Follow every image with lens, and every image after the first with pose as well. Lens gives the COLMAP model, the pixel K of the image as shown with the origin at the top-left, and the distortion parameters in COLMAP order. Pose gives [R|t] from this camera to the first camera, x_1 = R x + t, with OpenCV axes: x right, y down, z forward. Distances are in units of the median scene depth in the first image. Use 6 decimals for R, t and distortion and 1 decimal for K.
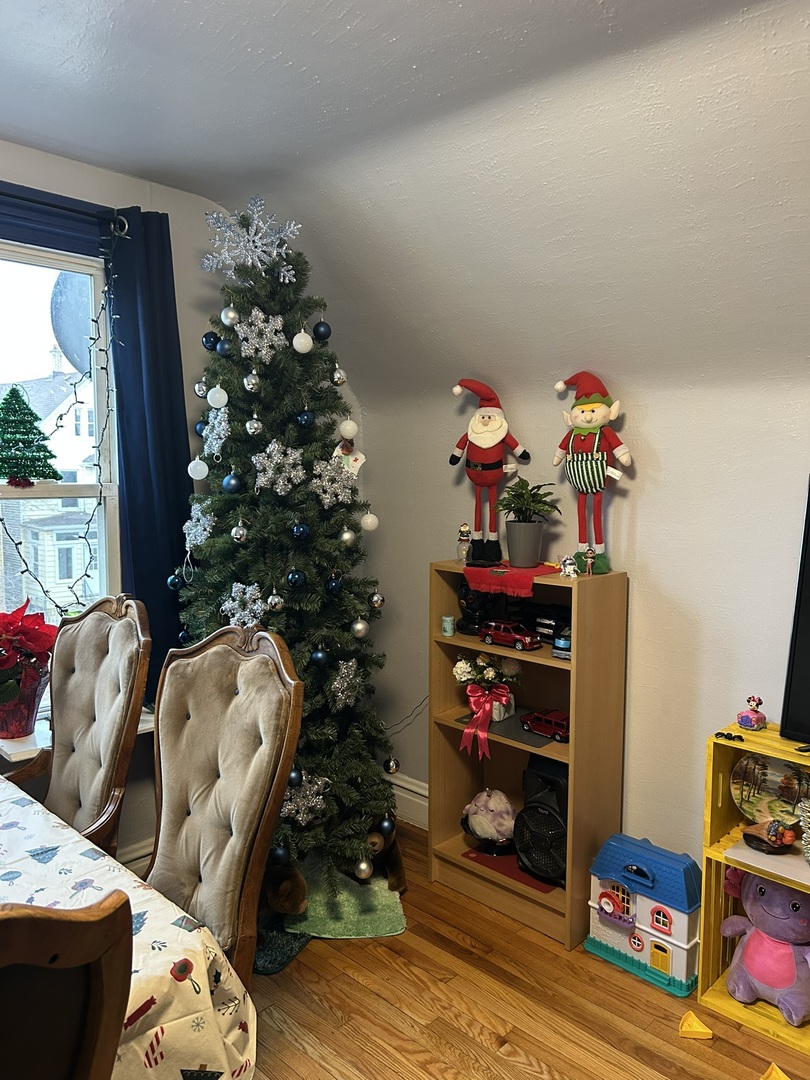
lens RADIAL K [[802.7, 0, 418.3], [0, 802.7, 535.6], [0, 0, 1]] dist [0.052923, -0.055925]
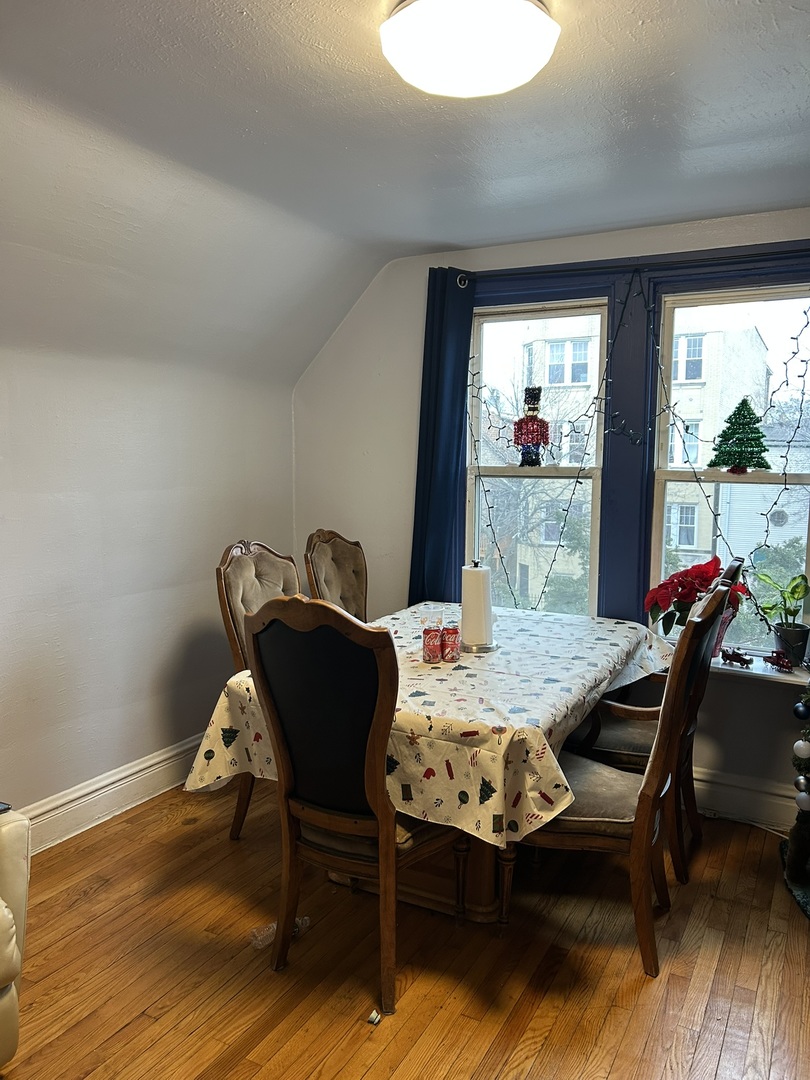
lens RADIAL K [[802.7, 0, 418.3], [0, 802.7, 535.6], [0, 0, 1]] dist [0.052923, -0.055925]
pose [[0.281069, 0.093753, -0.955097, 0.655255], [-0.093824, 0.993134, 0.069876, -0.003236], [0.955090, 0.069971, 0.287936, 0.136653]]
